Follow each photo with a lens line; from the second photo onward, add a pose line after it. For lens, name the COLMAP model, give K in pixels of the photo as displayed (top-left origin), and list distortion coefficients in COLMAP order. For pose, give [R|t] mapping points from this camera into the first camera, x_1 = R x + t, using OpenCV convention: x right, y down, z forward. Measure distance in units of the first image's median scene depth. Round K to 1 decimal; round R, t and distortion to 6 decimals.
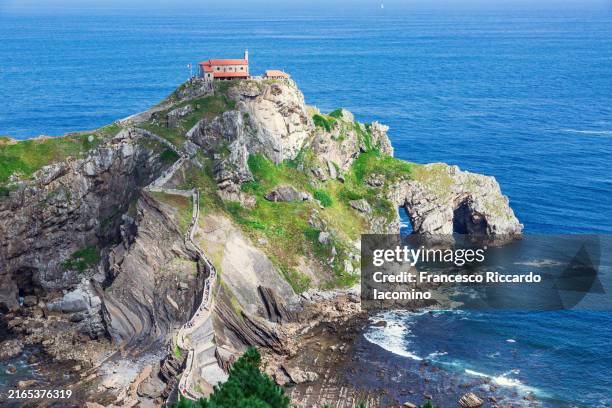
lens RADIAL K [[1141.1, 0, 306.0], [0, 1141.1, 204.0], [0, 0, 1]] dist [0.005144, 0.050986]
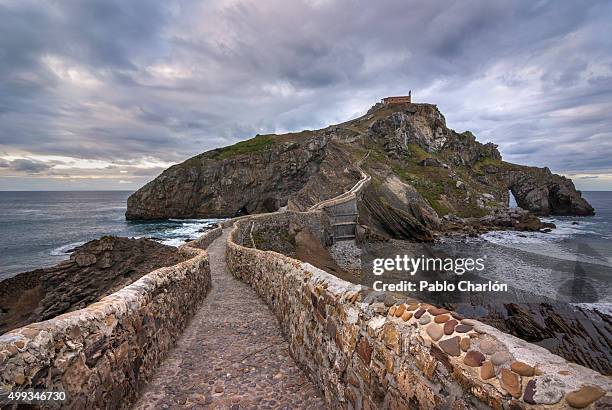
lens RADIAL K [[303.4, 0, 304.5], [0, 303.4, 210.1], [0, 0, 1]] dist [-0.014987, -0.001278]
pose [[0.914461, 0.025599, -0.403864, -0.009145], [-0.072937, 0.992080, -0.102266, 0.113947], [0.398047, 0.122974, 0.909085, 0.583819]]
